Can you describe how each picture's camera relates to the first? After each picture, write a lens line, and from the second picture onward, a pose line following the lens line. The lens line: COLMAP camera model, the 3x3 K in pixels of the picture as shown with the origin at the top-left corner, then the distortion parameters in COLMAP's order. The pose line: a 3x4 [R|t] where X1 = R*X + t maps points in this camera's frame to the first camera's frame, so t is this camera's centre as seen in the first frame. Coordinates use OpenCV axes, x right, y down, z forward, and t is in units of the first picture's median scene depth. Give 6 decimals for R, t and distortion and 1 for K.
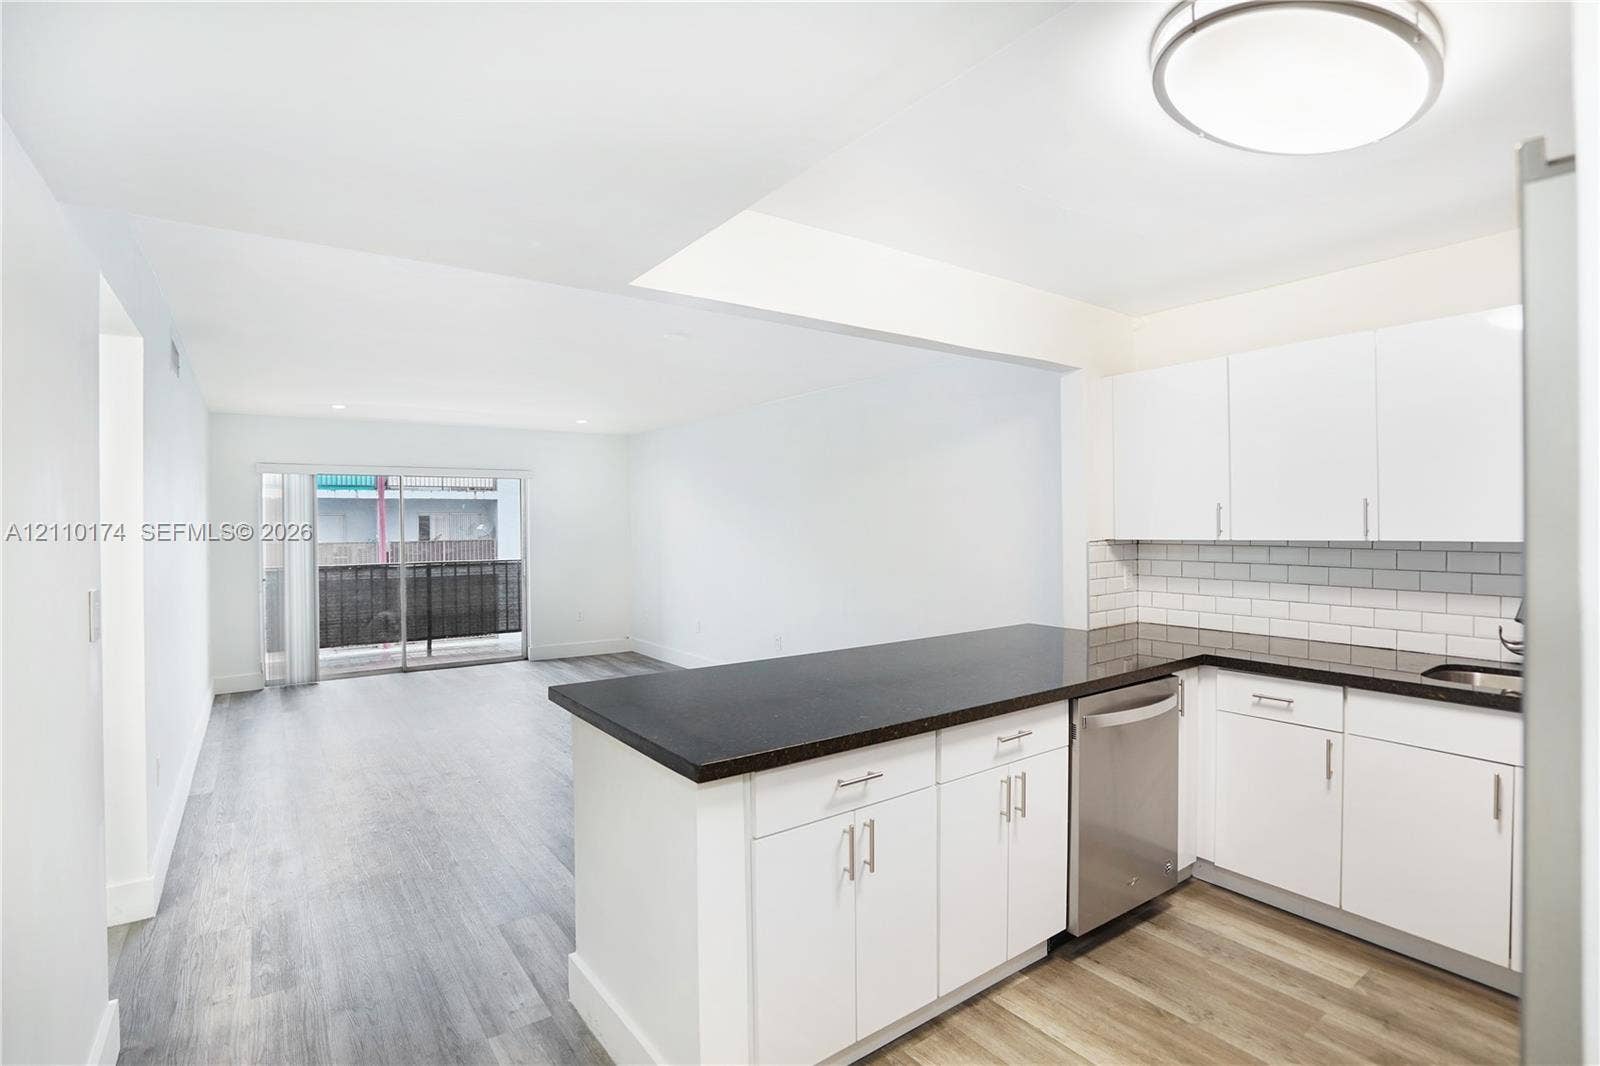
lens RADIAL K [[764.8, 0, 807.6], [0, 764.8, 529.7], [0, 0, 1]] dist [-0.049395, 0.018038]
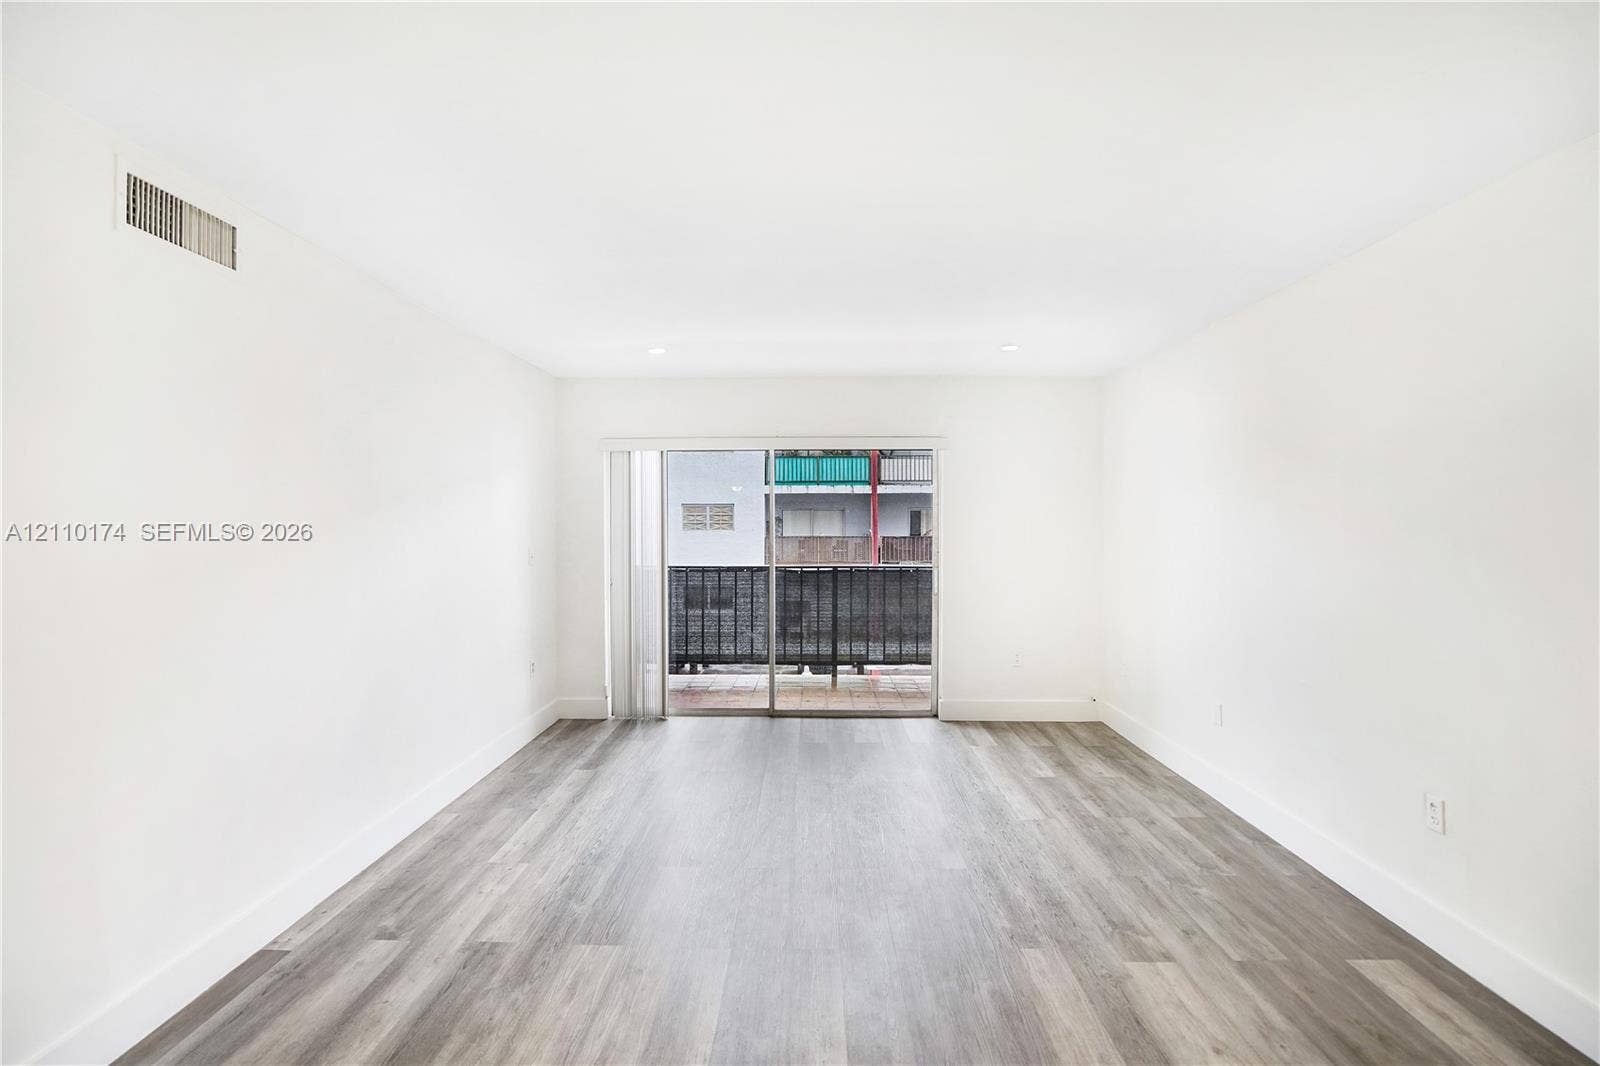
lens RADIAL K [[781.2, 0, 793.5], [0, 781.2, 527.0], [0, 0, 1]] dist [-0.036558, 0.016034]
pose [[0.790226, 0.010562, -0.612724, -0.137392], [-0.009795, 0.999941, 0.004604, -0.002404], [0.612737, 0.002364, 0.790283, 1.104400]]
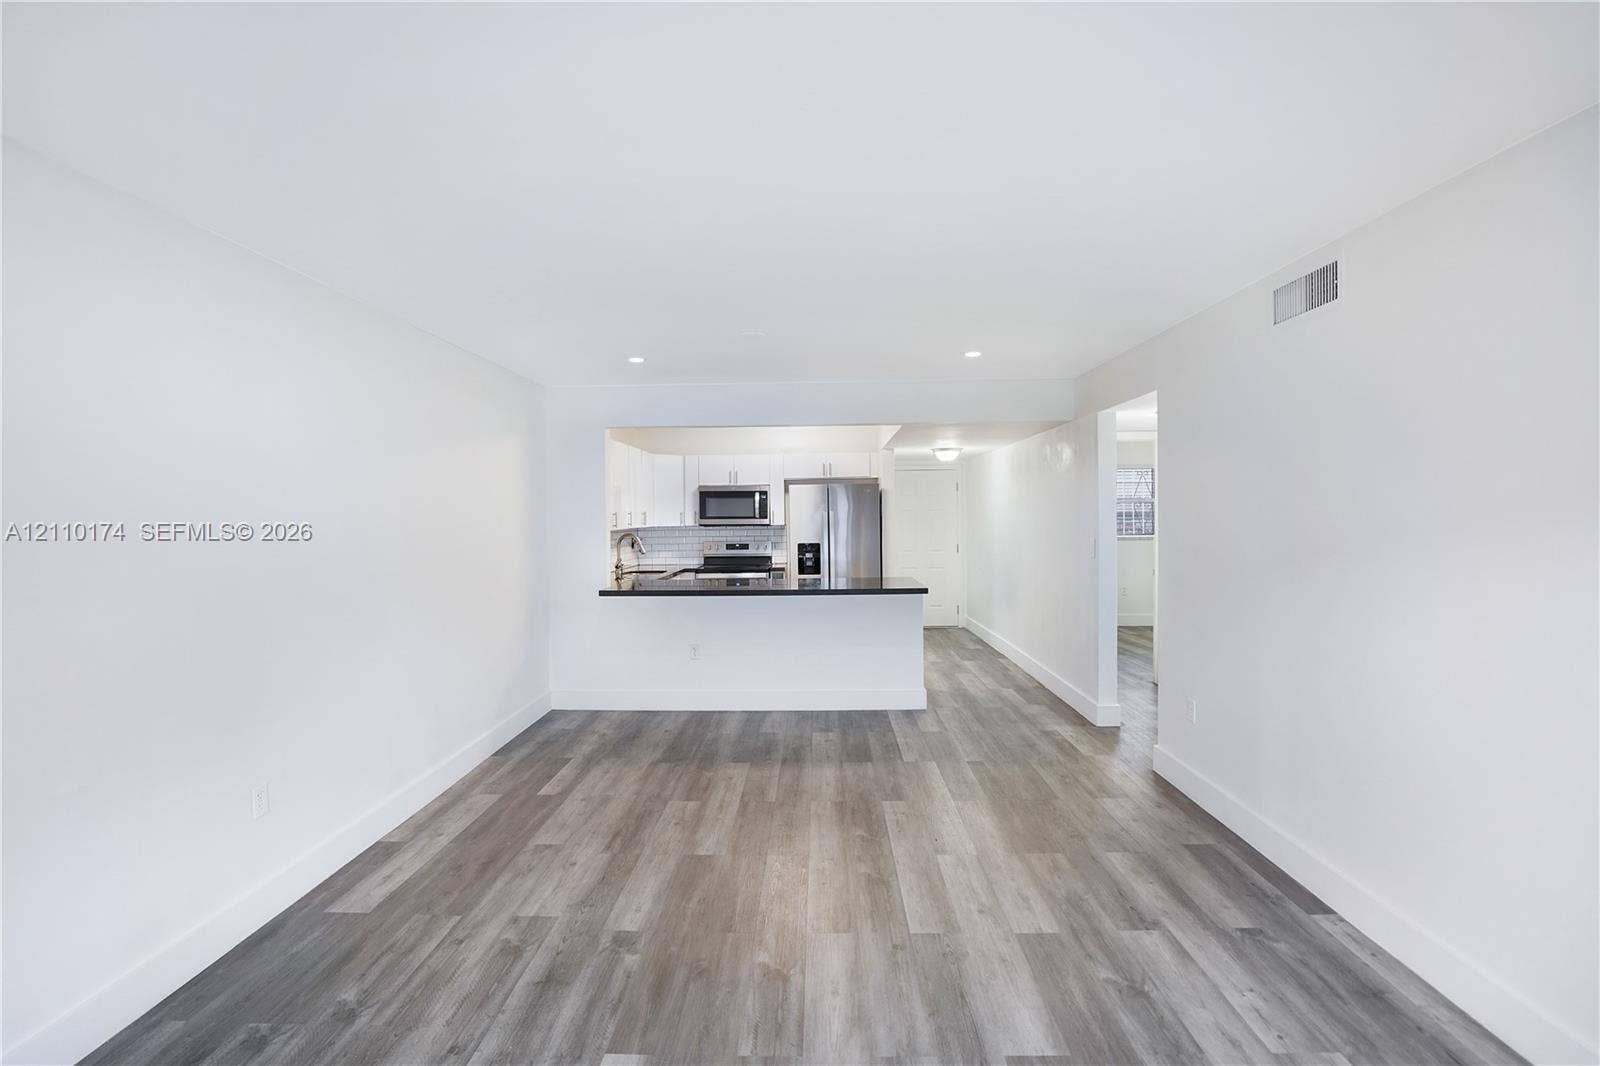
lens RADIAL K [[764.8, 0, 795.4], [0, 764.8, 521.0], [0, 0, 1]] dist [-0.049395, 0.018038]
pose [[-0.788320, 0.010668, 0.615173, -1.255068], [0.020810, 0.999740, 0.009330, -0.023297], [-0.614913, 0.020157, -0.788337, 2.647195]]
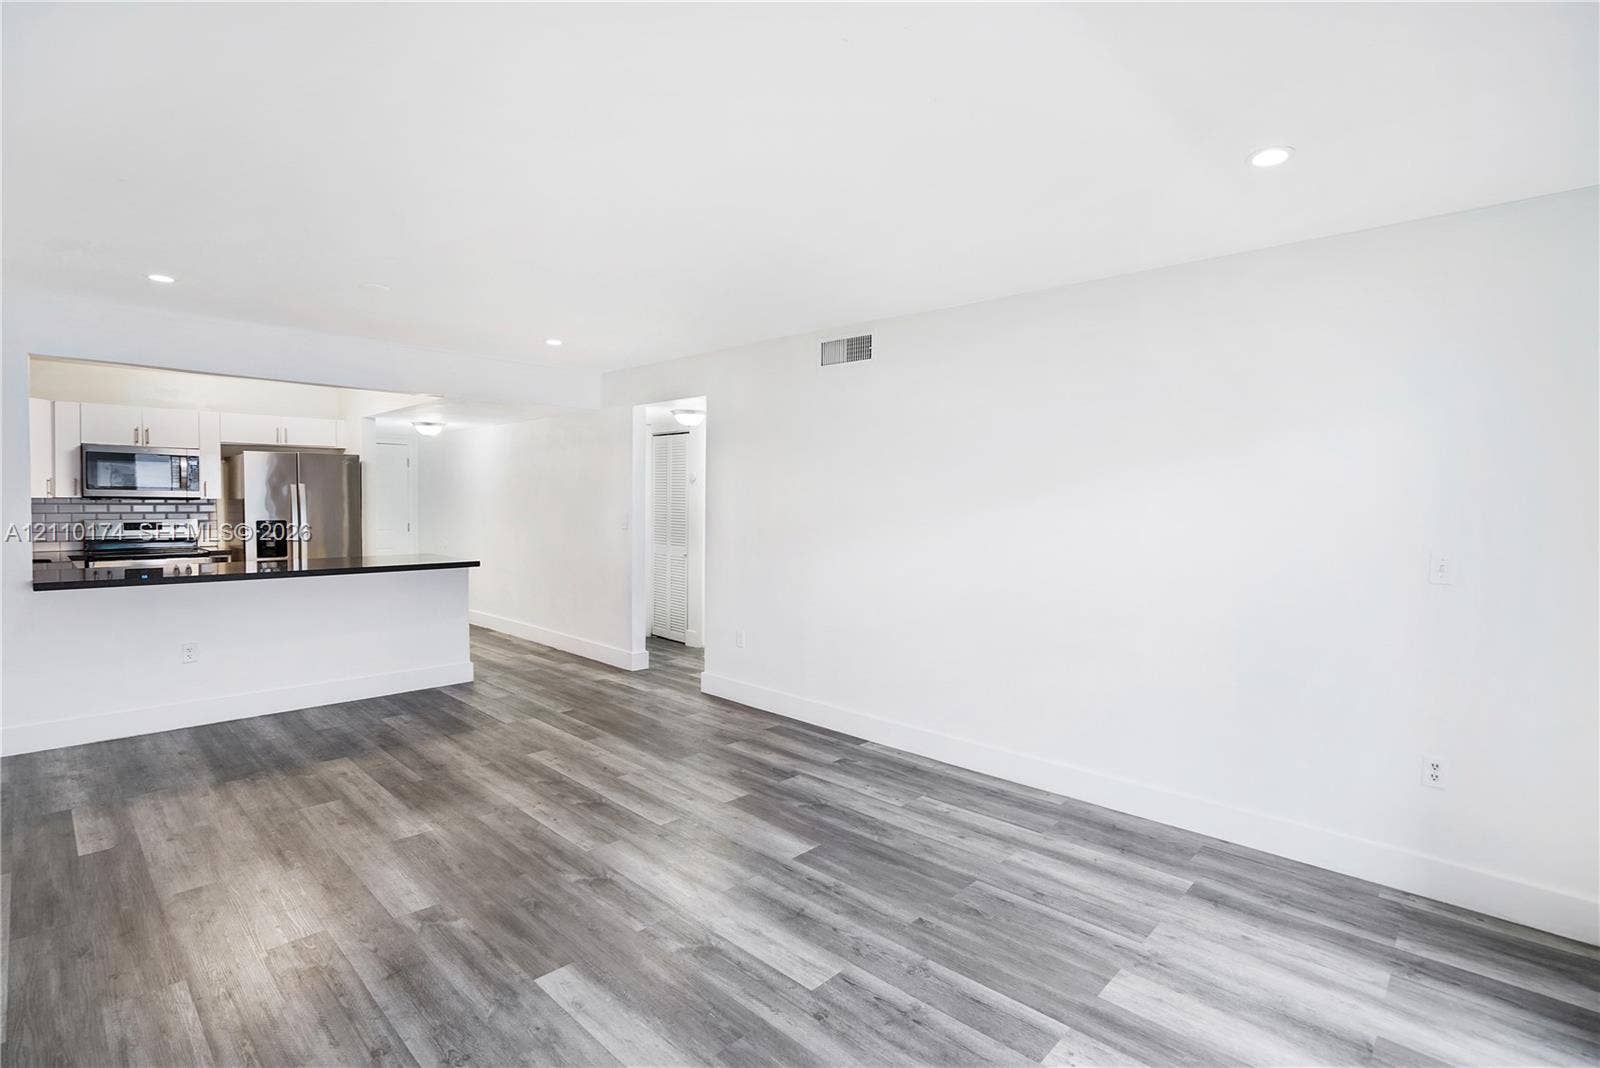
lens RADIAL K [[764.8, 0, 801.4], [0, 764.8, 530.7], [0, 0, 1]] dist [-0.049395, 0.018038]
pose [[-0.984403, 0.001443, -0.175924, -0.780215], [-0.007283, 0.998775, 0.048942, -0.008806], [0.175779, 0.049460, -0.983186, 2.999876]]
